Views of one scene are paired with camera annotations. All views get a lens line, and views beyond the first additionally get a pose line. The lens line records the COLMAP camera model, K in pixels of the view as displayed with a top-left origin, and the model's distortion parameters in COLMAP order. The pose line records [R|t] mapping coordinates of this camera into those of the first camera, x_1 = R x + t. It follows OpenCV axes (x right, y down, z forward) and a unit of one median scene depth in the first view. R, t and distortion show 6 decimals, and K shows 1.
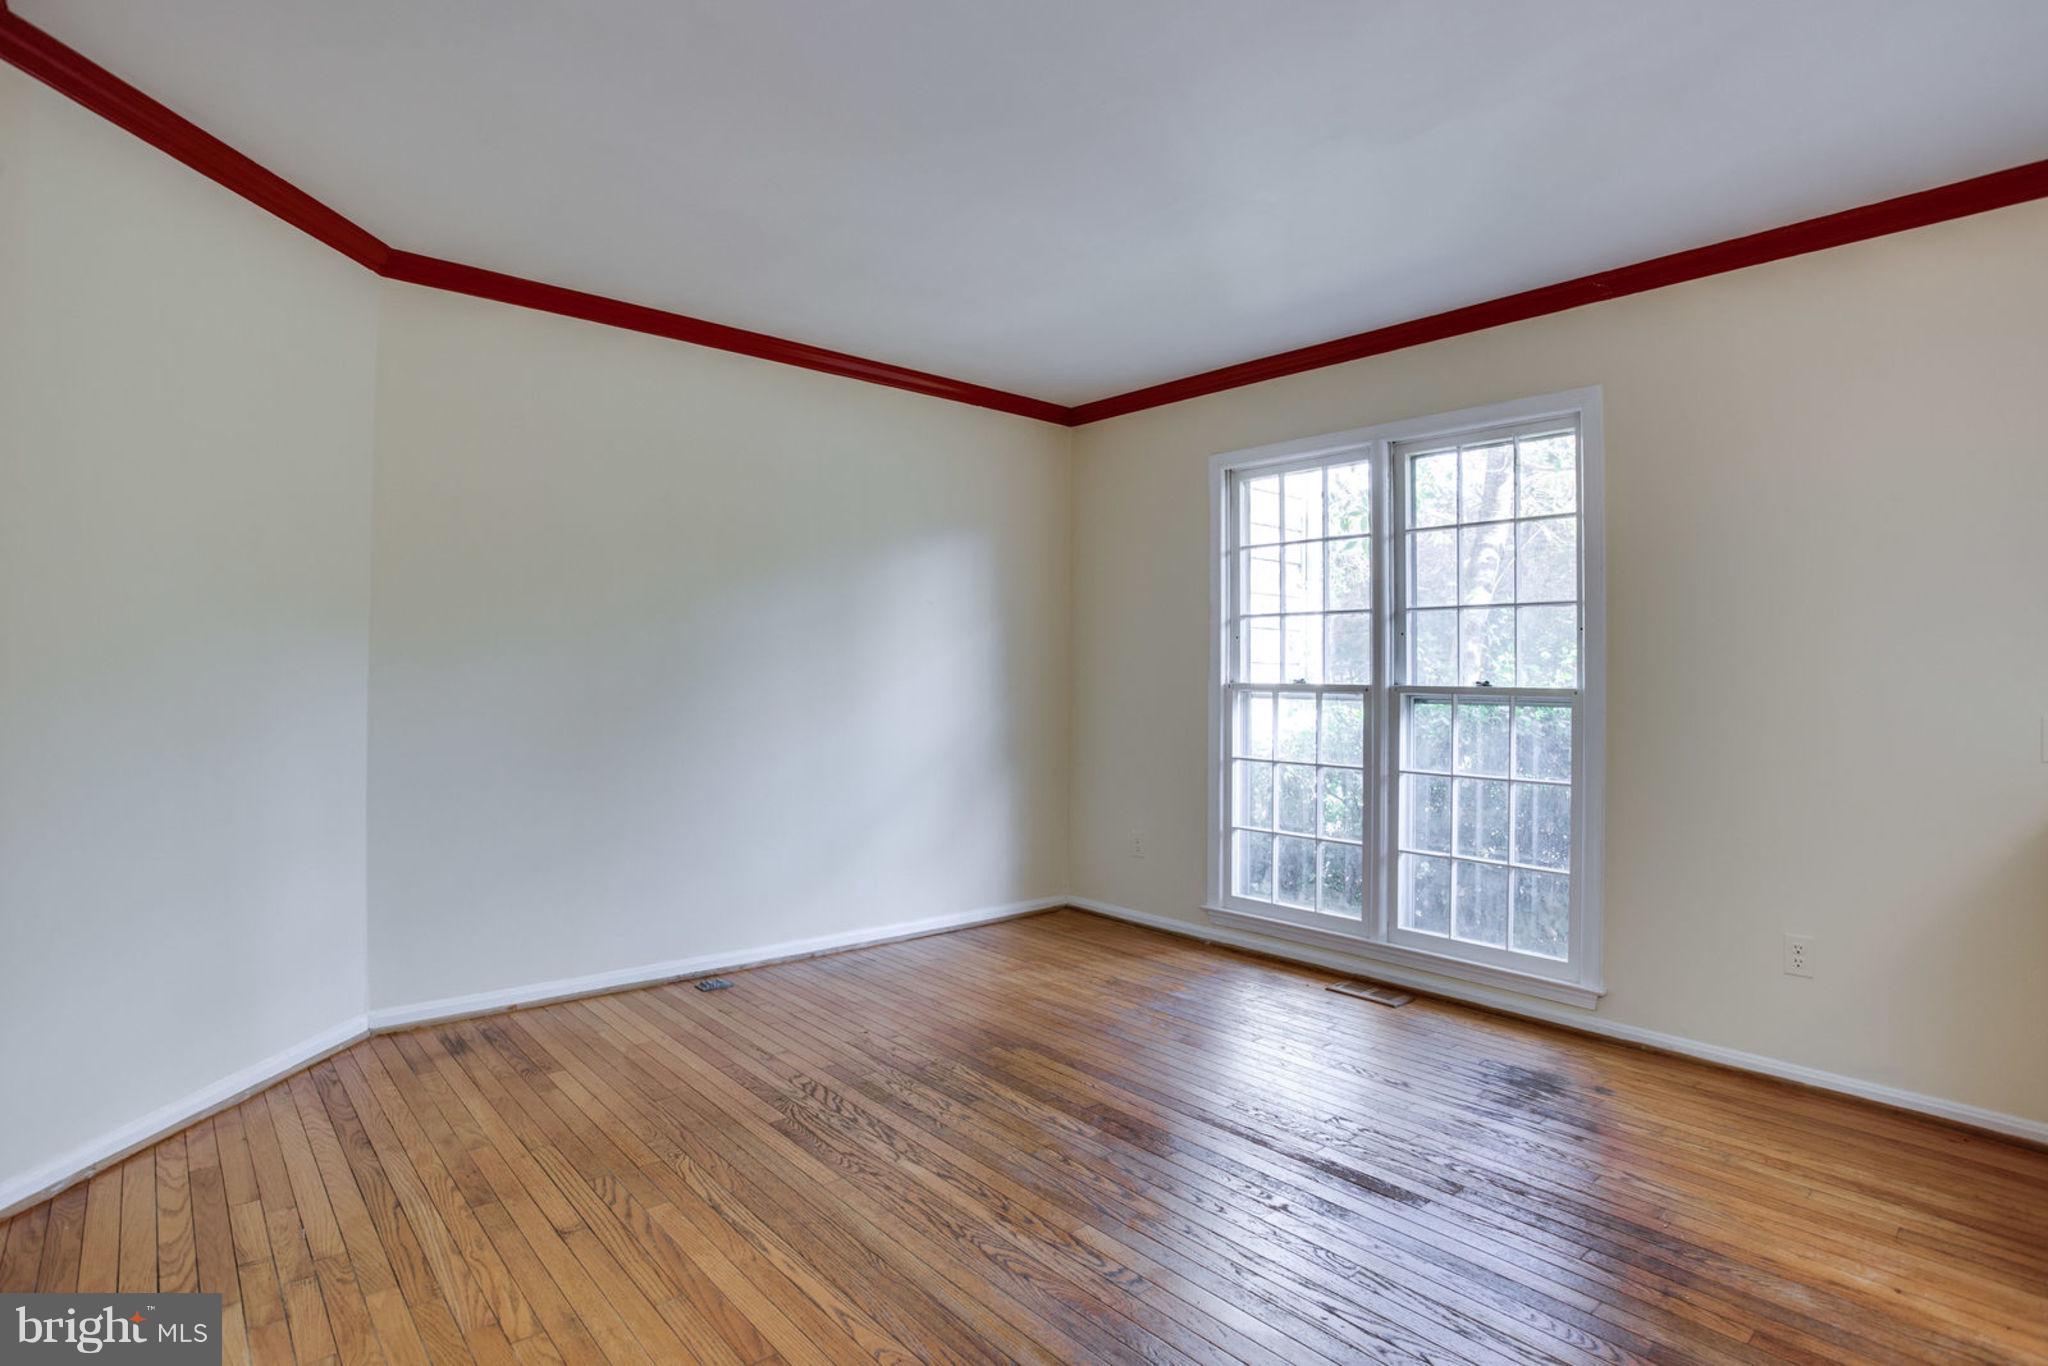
lens RADIAL K [[1037.9, 0, 1036.6], [0, 1037.9, 665.9], [0, 0, 1]] dist [-0.075795, 0.032888]
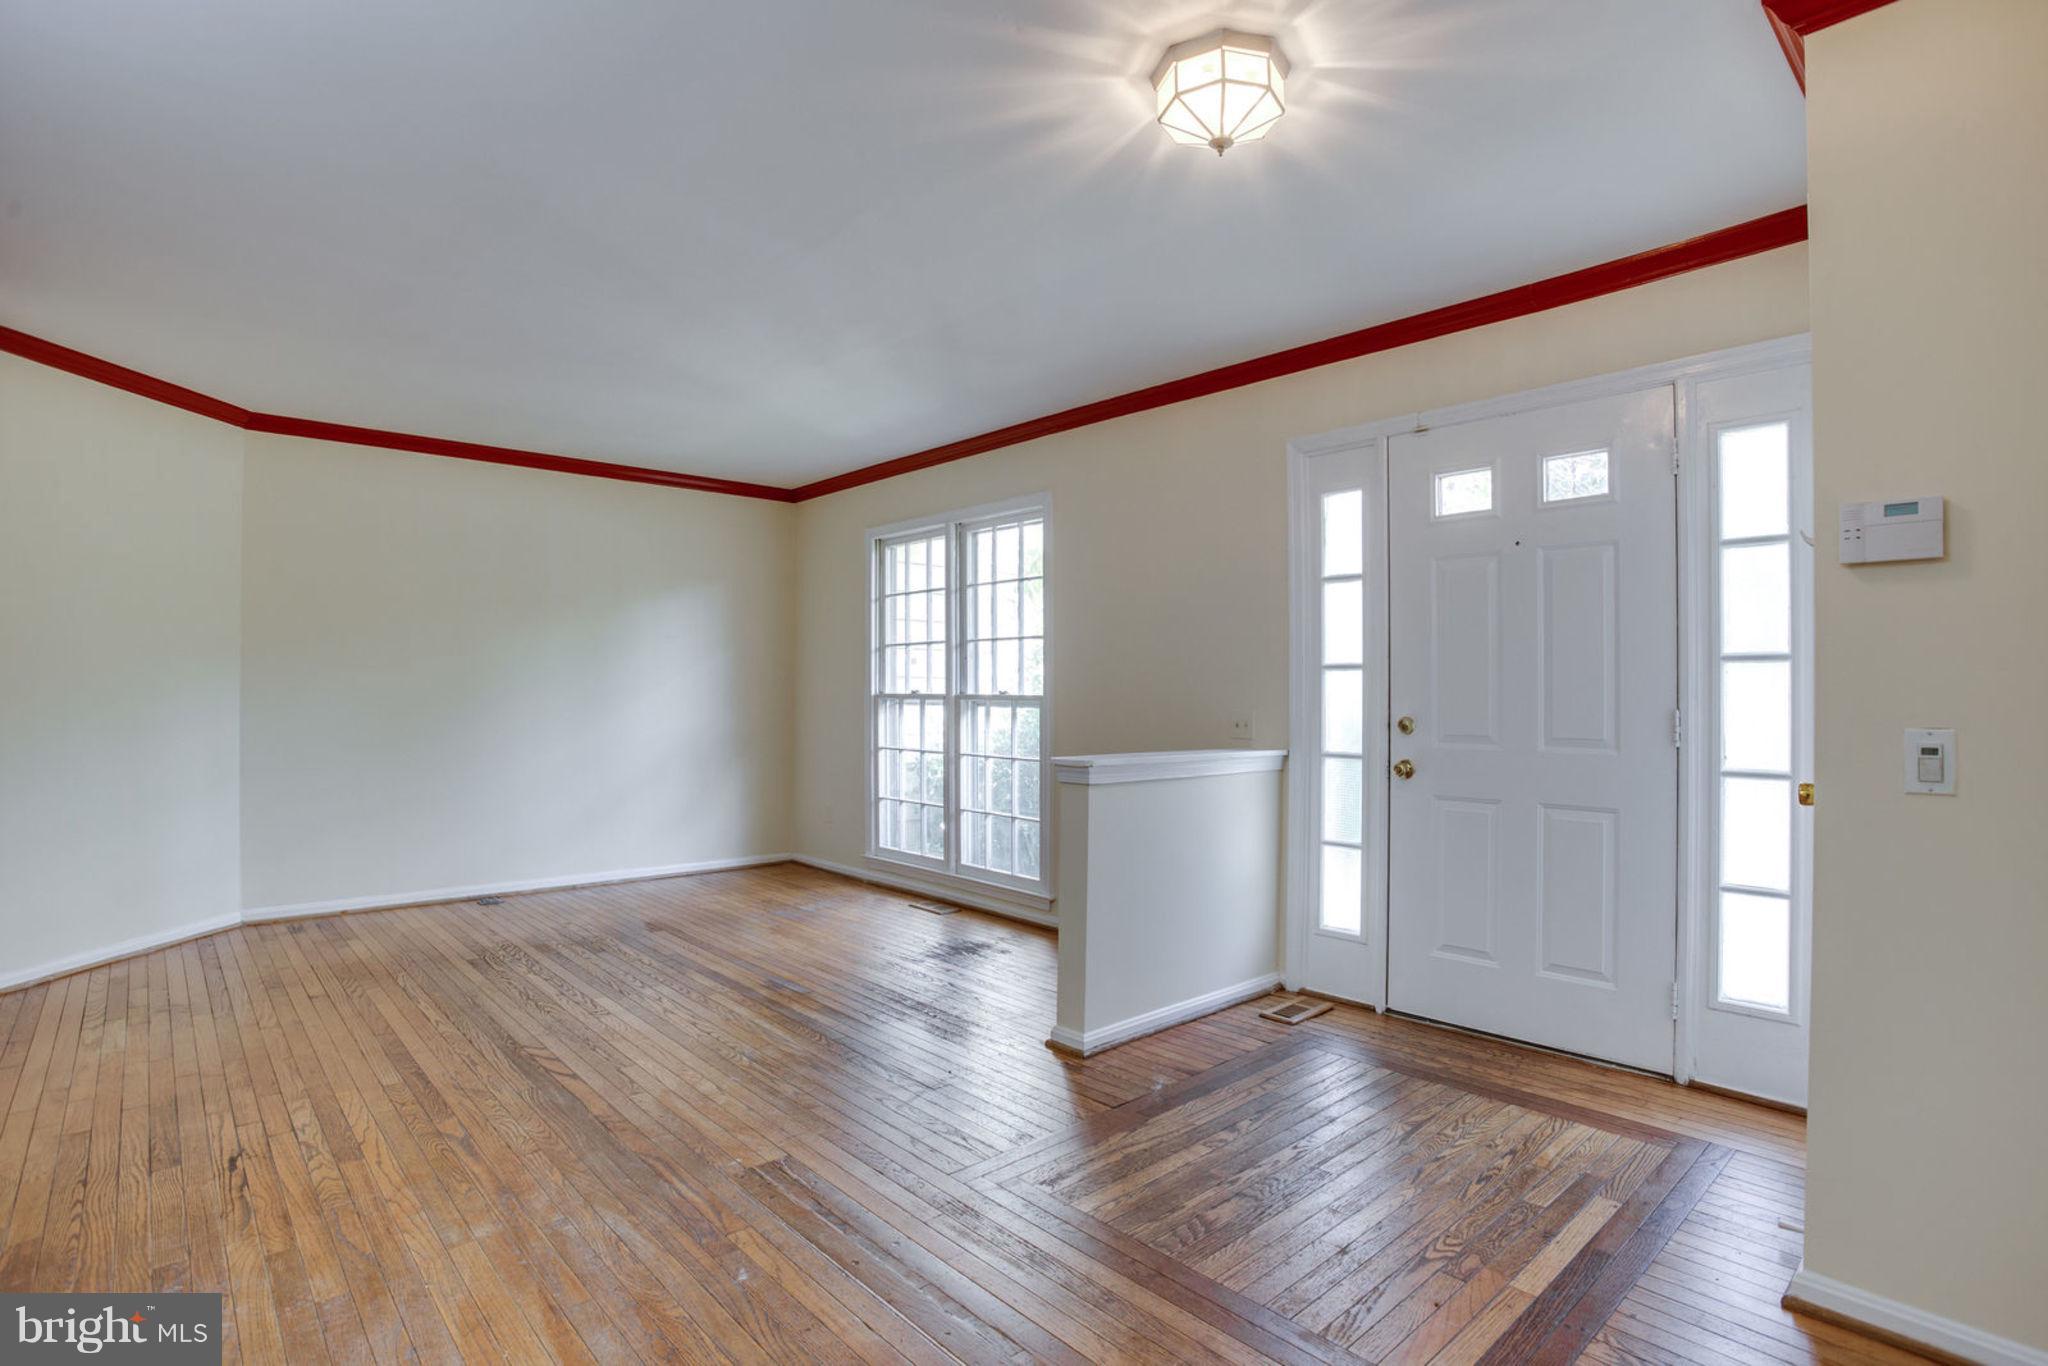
lens RADIAL K [[1031.6, 0, 1051.4], [0, 1031.6, 688.0], [0, 0, 1]] dist [-0.080332, 0.032809]
pose [[0.999876, -0.004785, 0.015006, 0.449830], [0.004712, 0.999977, 0.004875, 0.004029], [-0.015029, -0.004804, 0.999876, -0.430733]]
